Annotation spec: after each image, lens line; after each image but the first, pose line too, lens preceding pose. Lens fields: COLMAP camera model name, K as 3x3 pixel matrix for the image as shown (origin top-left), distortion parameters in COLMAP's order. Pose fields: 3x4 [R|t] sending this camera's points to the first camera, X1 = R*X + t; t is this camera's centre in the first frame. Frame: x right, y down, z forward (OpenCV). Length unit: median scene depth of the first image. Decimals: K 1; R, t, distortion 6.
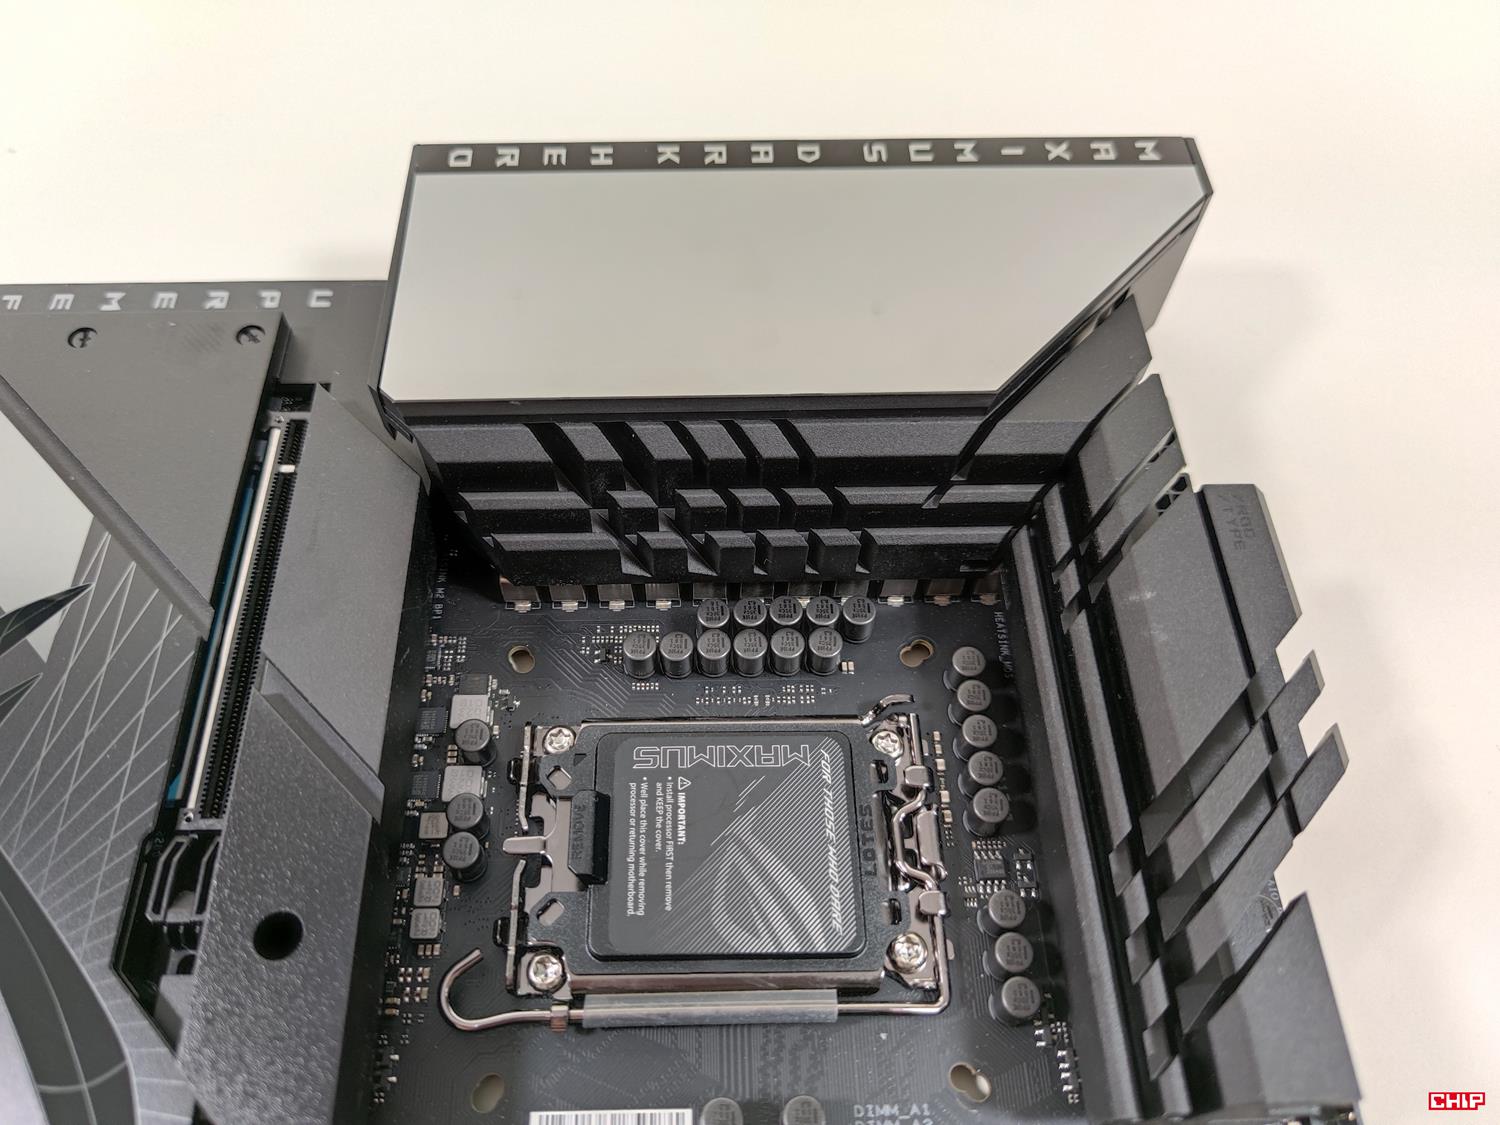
lens RADIAL K [[1125.4, 0, 727.1], [0, 1125.4, 560.7], [0, 0, 1]] dist [0.015526, -0.062971]
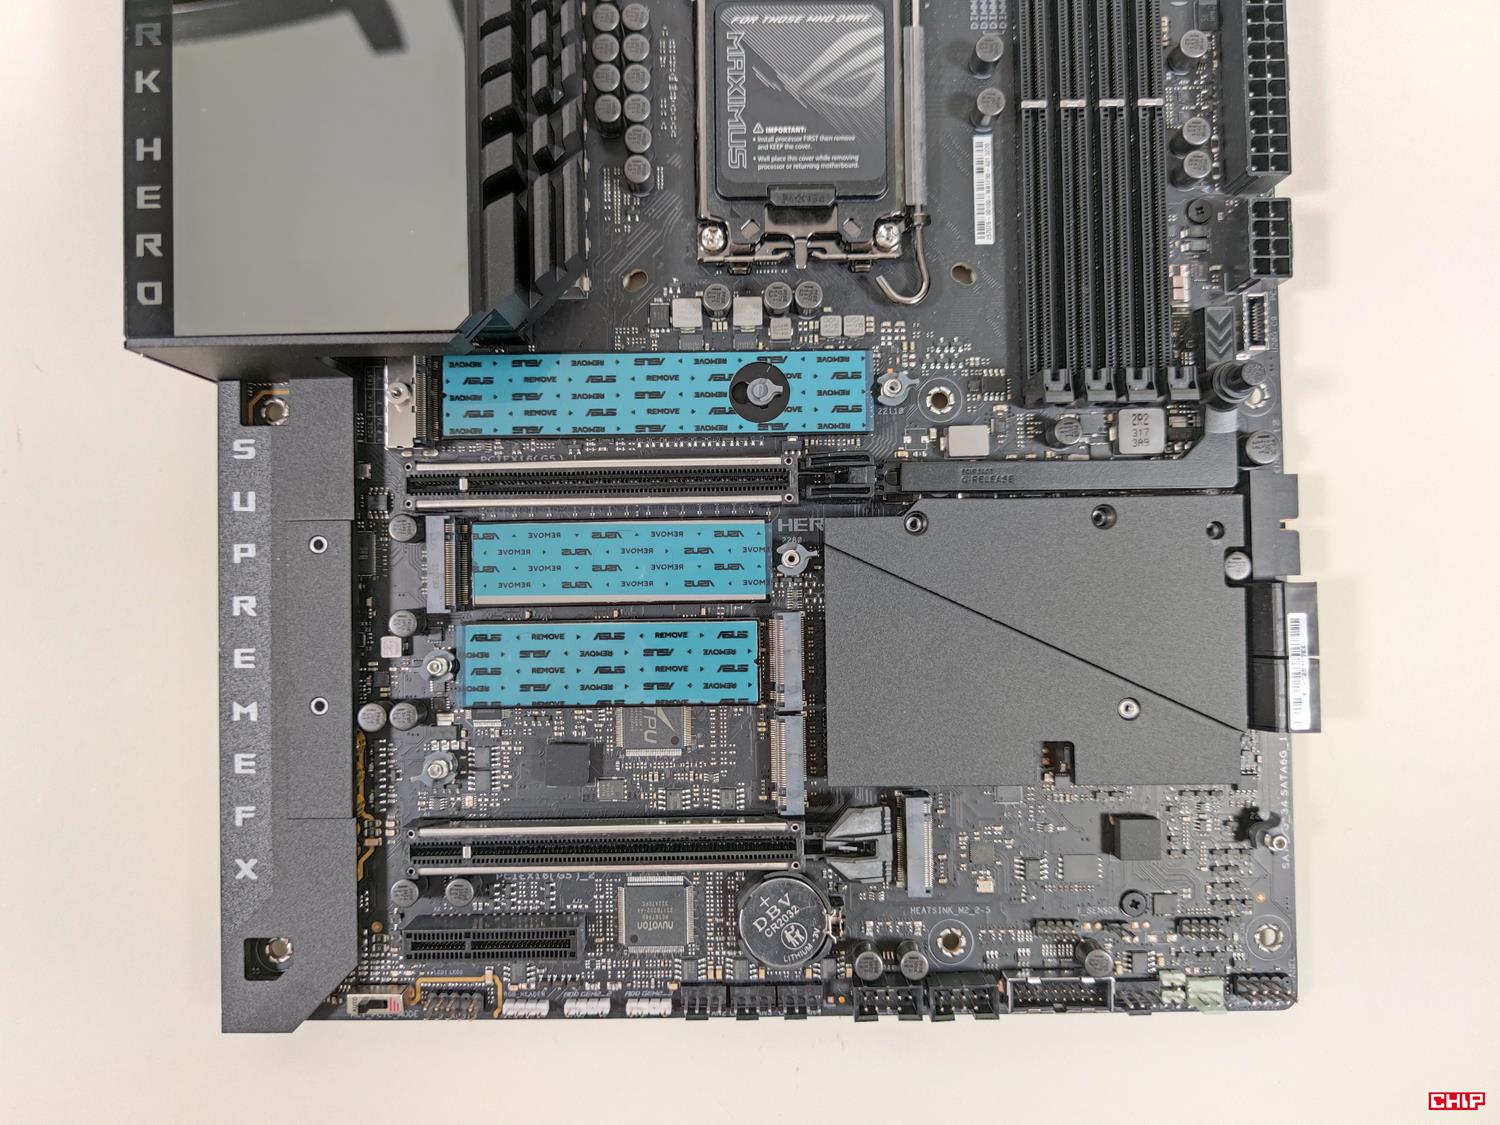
lens RADIAL K [[1125.4, 0, 727.1], [0, 1125.4, 560.7], [0, 0, 1]] dist [0.015526, -0.062971]
pose [[0.008402, -0.999945, 0.006296, -0.549090], [0.857937, 0.010443, 0.513648, -0.498552], [-0.513686, 0.001086, 0.857978, -0.095479]]
